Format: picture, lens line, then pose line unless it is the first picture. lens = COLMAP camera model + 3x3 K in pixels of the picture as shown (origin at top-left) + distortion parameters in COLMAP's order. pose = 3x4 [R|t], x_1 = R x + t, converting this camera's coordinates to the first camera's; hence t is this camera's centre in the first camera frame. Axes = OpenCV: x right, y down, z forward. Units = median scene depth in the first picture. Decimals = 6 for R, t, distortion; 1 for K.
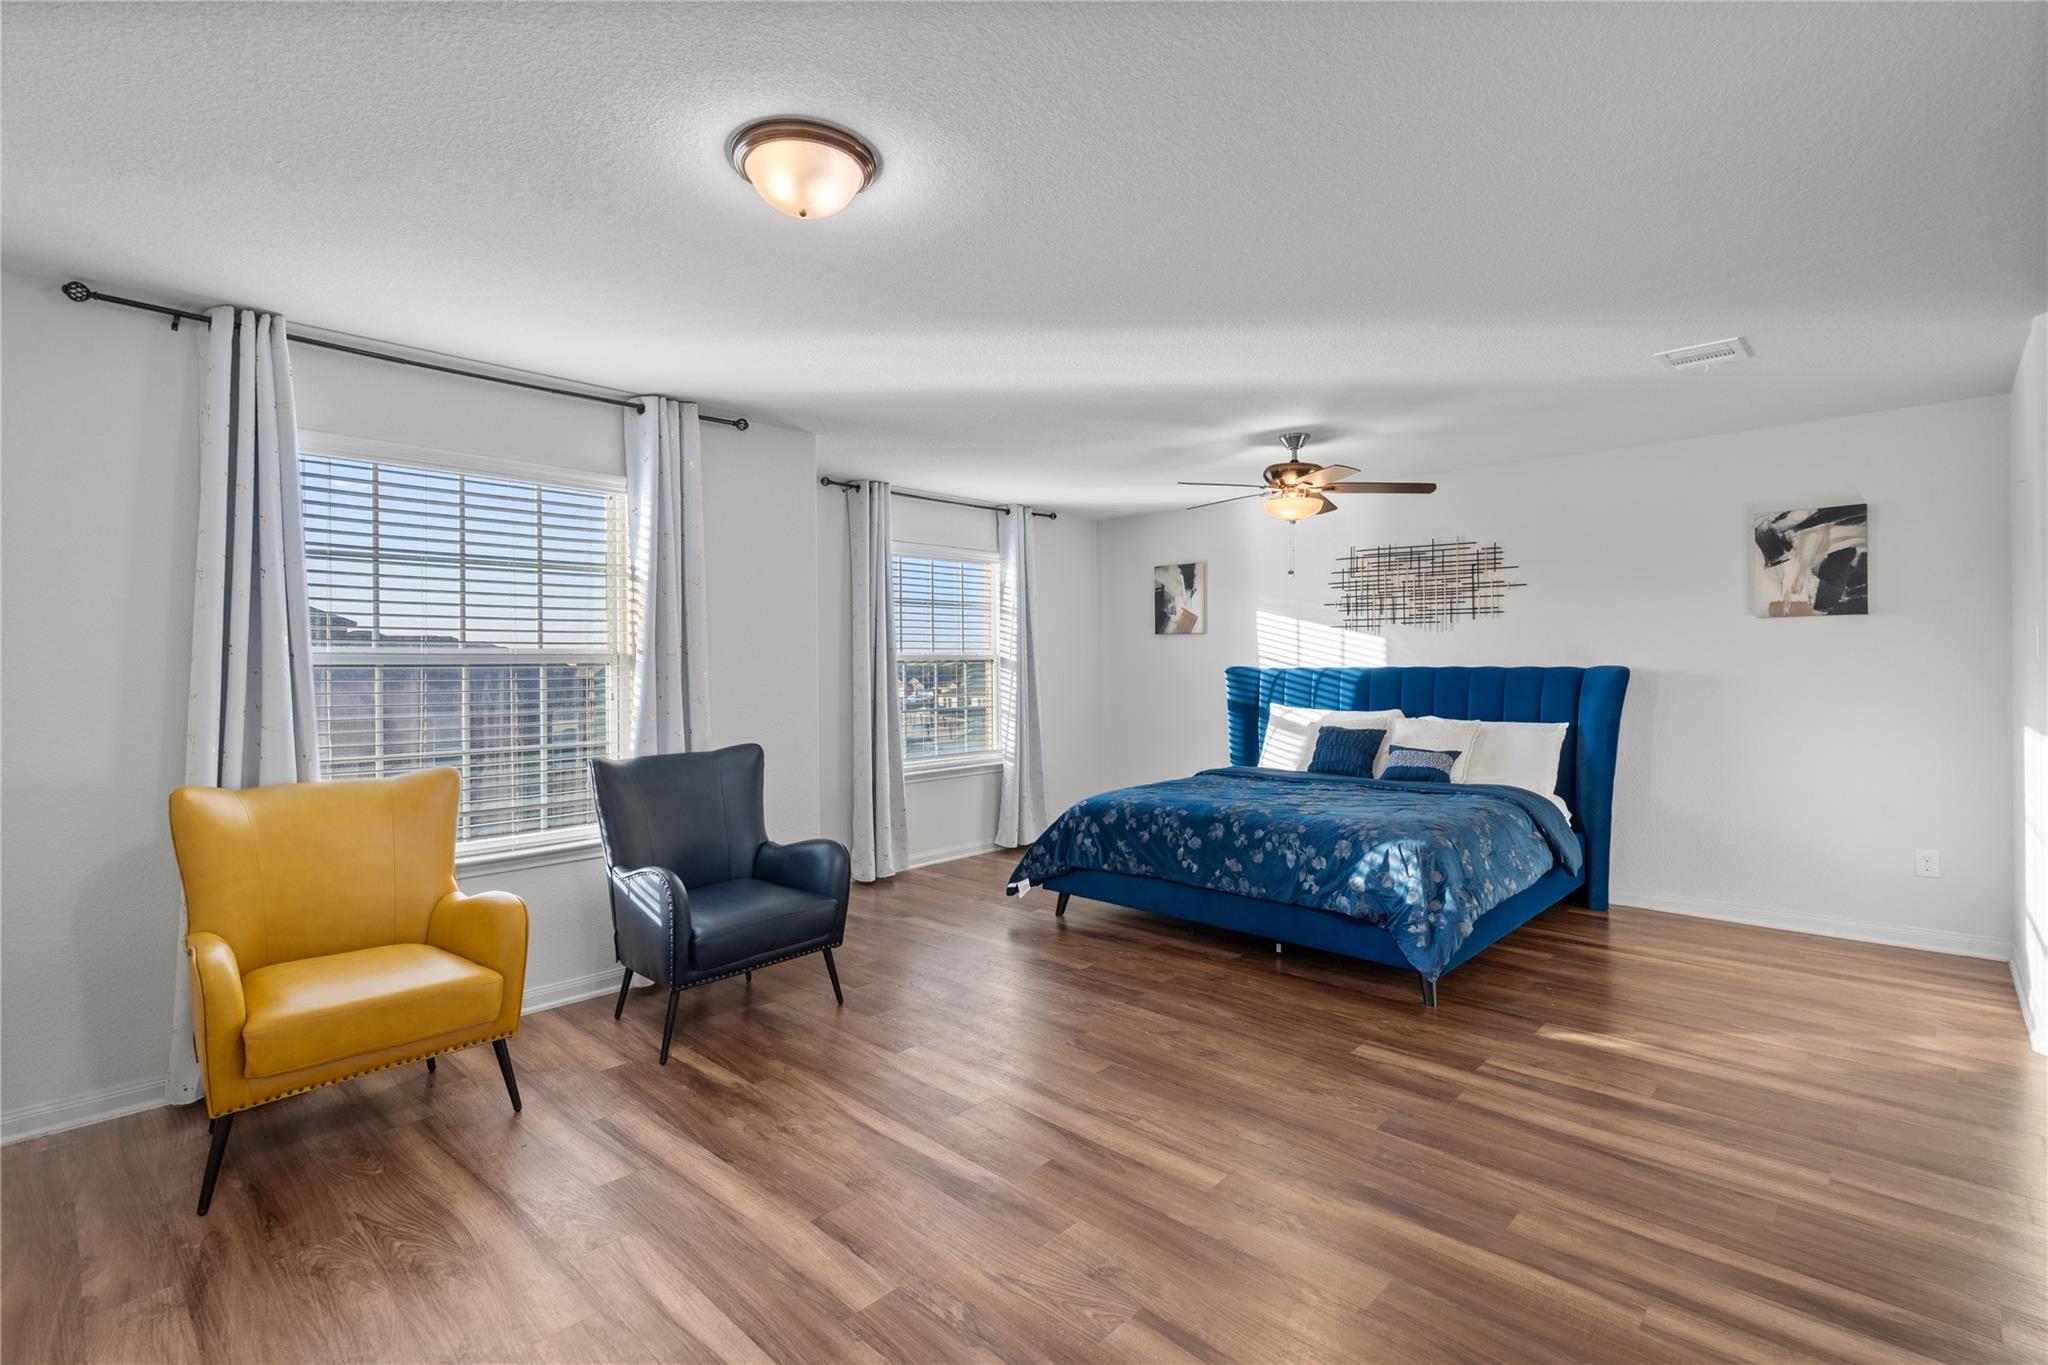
lens RADIAL K [[943.8, 0, 1020.3], [0, 943.8, 671.2], [0, 0, 1]] dist [-0.006095, 0.001828]
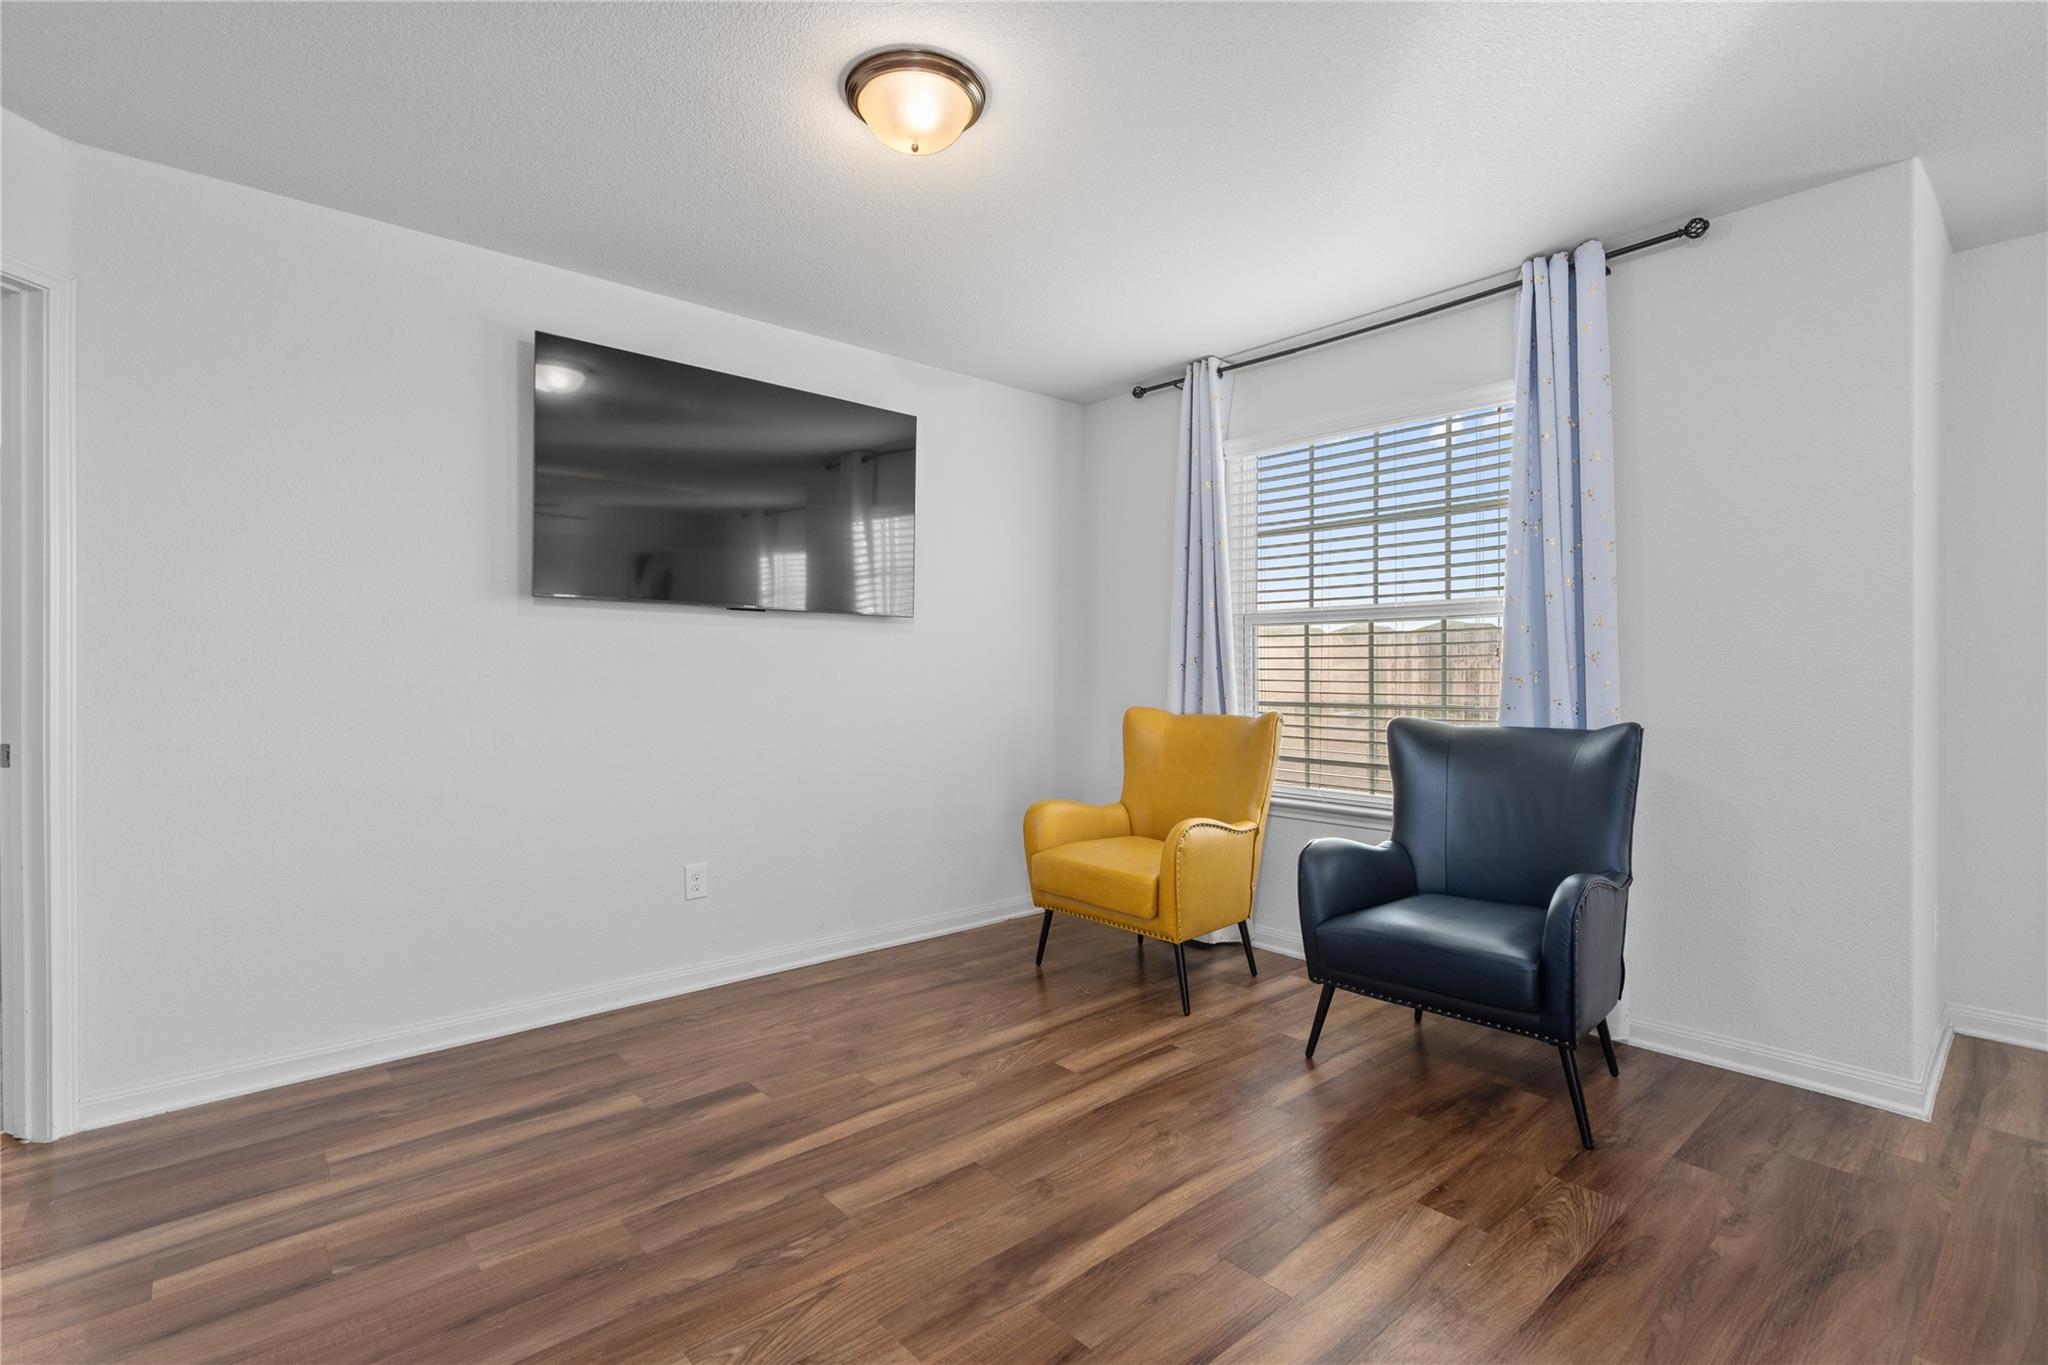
lens RADIAL K [[943.8, 0, 1005.3], [0, 943.8, 683.9], [0, 0, 1]] dist [-0.006095, 0.001828]
pose [[-0.099801, 0.017604, -0.994852, 0.299056], [-0.002432, 0.999836, 0.017937, 0.028942], [0.995004, 0.004210, -0.099742, 0.457357]]
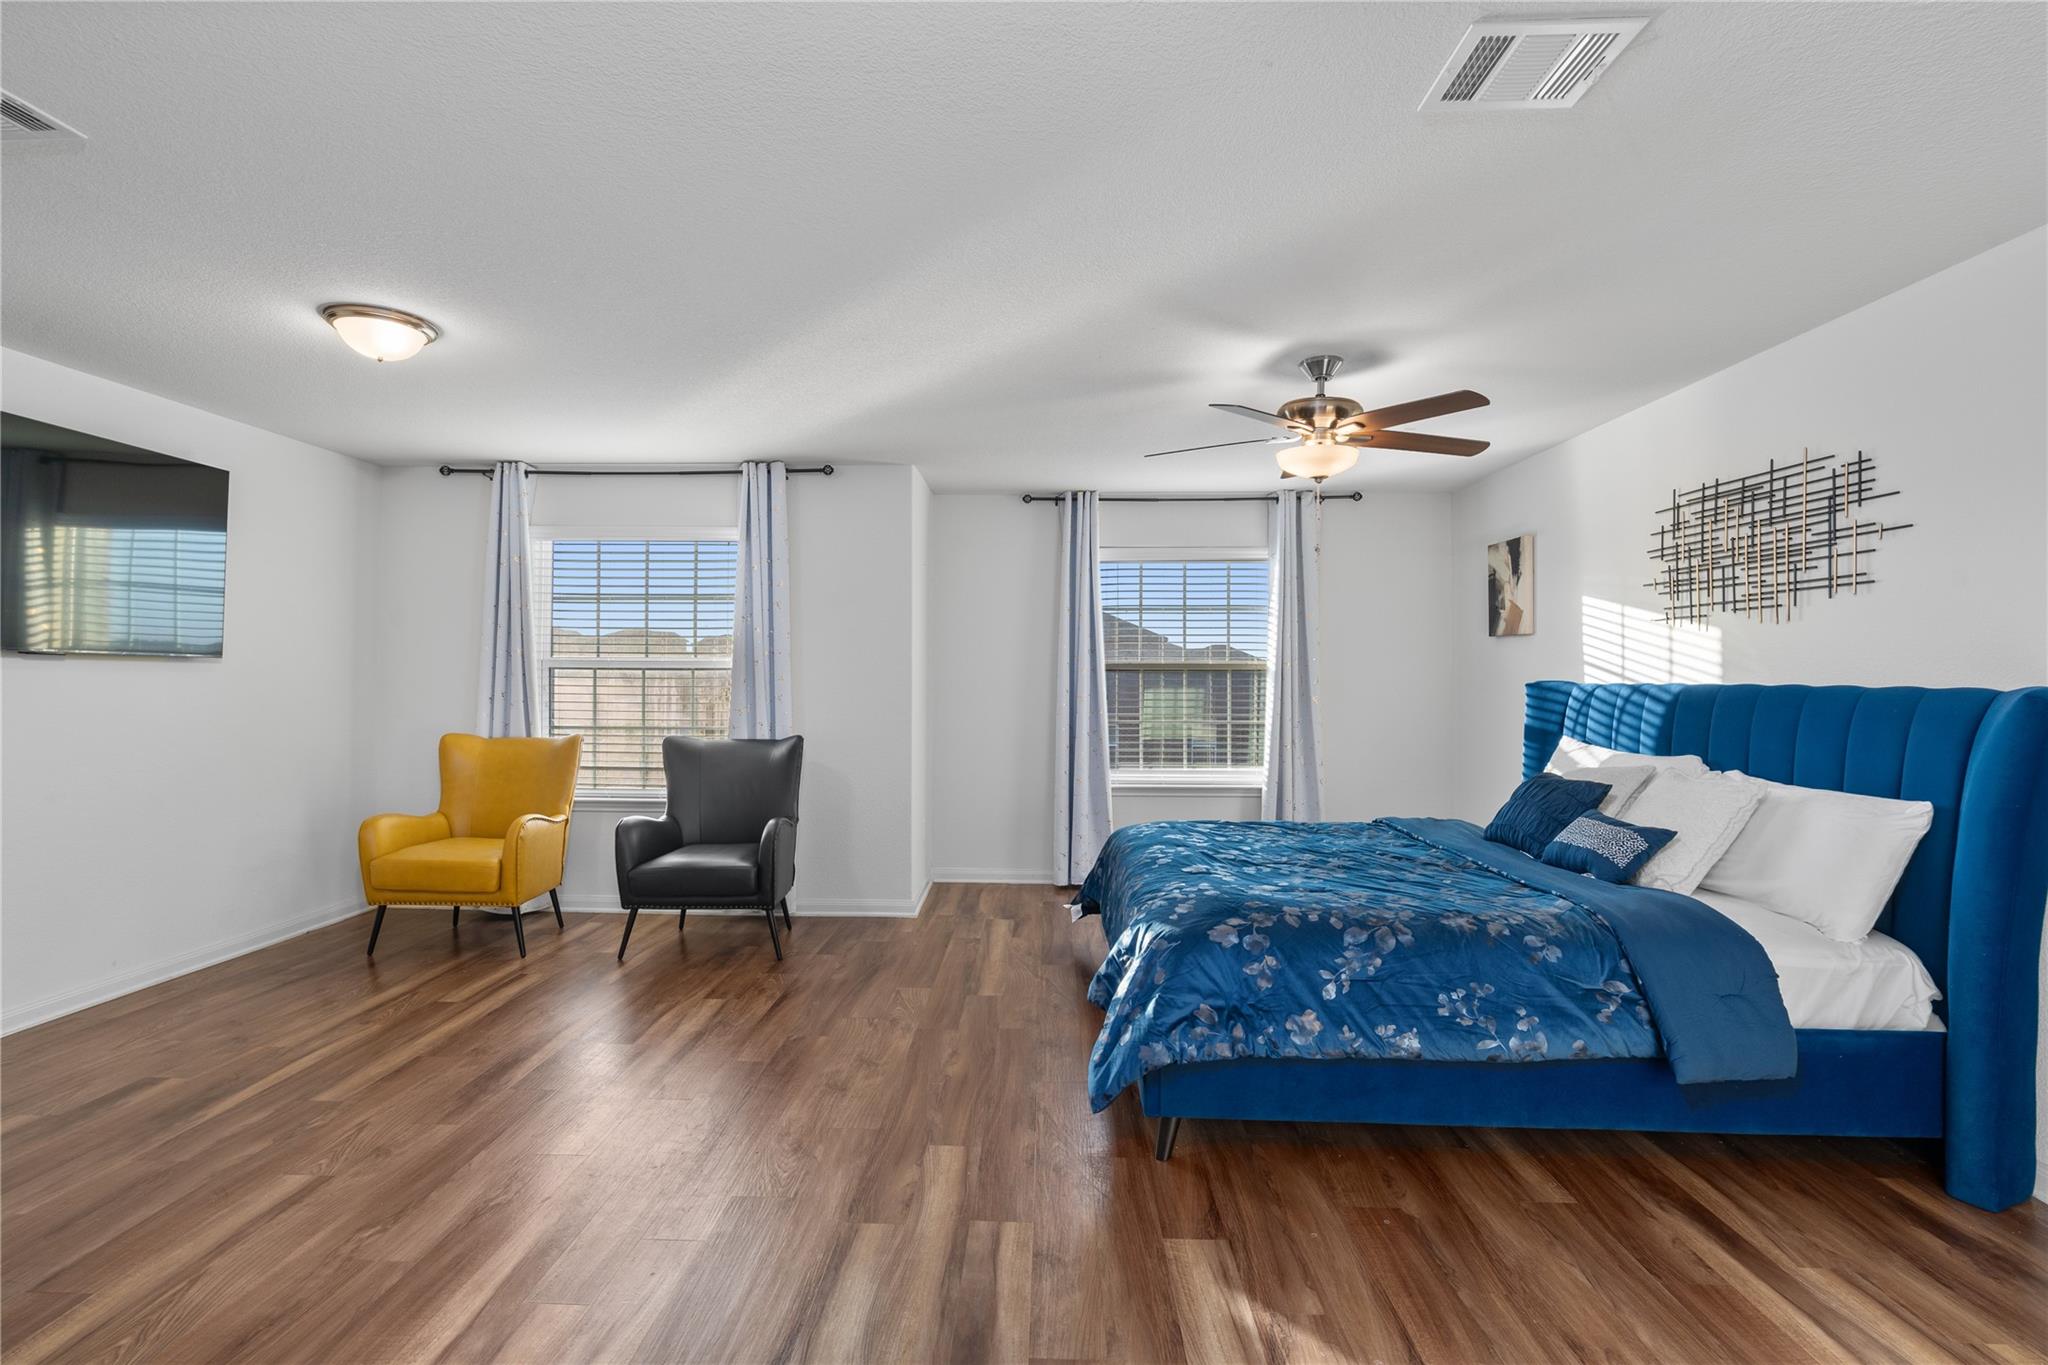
lens RADIAL K [[943.8, 0, 1020.7], [0, 943.8, 681.9], [0, 0, 1]] dist [-0.006095, 0.001828]
pose [[0.663794, 0.015577, -0.747753, 0.586729], [-0.015699, 0.999853, 0.006893, -0.003403], [0.747751, 0.007163, 0.663941, 0.296825]]
